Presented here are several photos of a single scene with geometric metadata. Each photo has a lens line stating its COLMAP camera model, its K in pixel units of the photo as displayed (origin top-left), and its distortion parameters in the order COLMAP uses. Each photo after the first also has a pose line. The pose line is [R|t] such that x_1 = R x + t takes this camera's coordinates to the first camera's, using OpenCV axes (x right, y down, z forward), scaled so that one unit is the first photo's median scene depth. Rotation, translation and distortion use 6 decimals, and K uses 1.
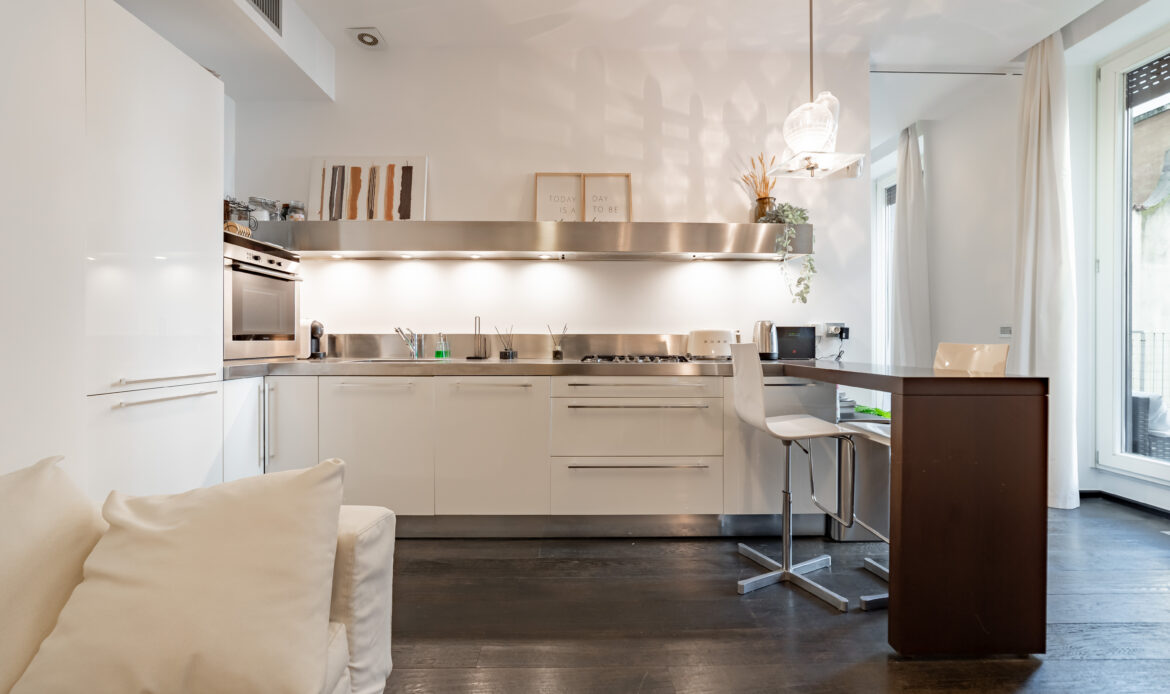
lens RADIAL K [[454.6, 0, 585.0], [0, 454.6, 347.0], [0, 0, 1]] dist [-0.016868, 0.000512]
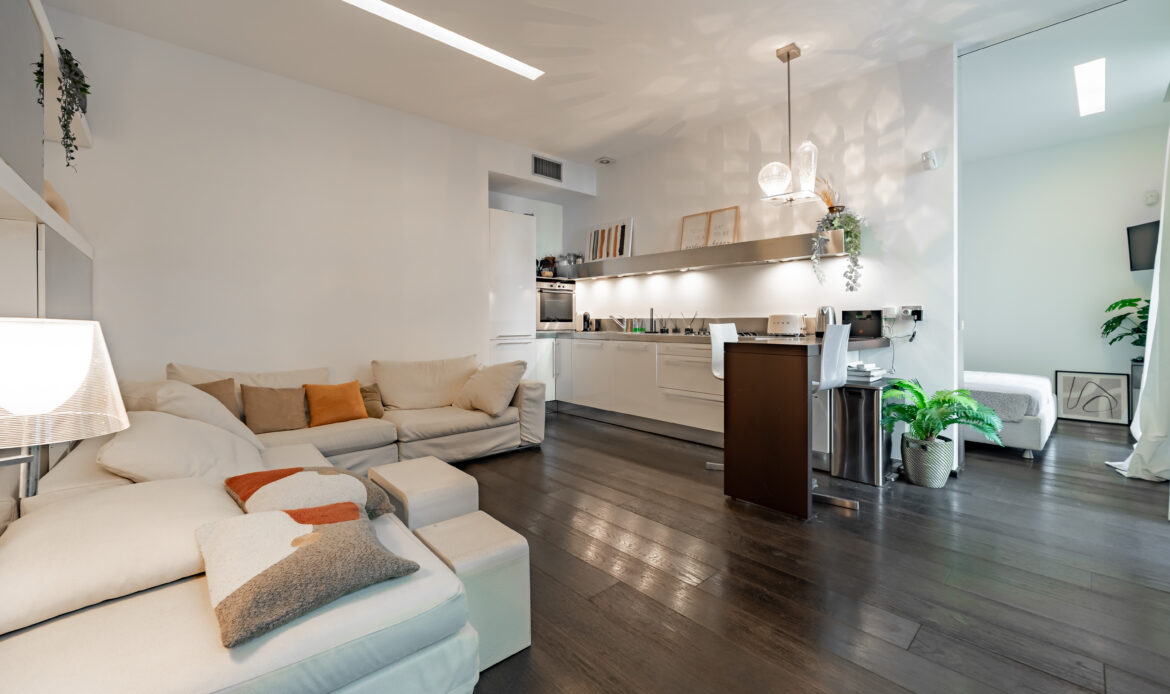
lens RADIAL K [[475.6, 0, 580.6], [0, 475.6, 325.9], [0, 0, 1]] dist [0.000609, 0.000092]
pose [[0.657724, 0.007215, -0.753224, 0.927134], [-0.008643, 0.999961, 0.002031, -0.001086], [0.753209, 0.005174, 0.657761, -0.372103]]
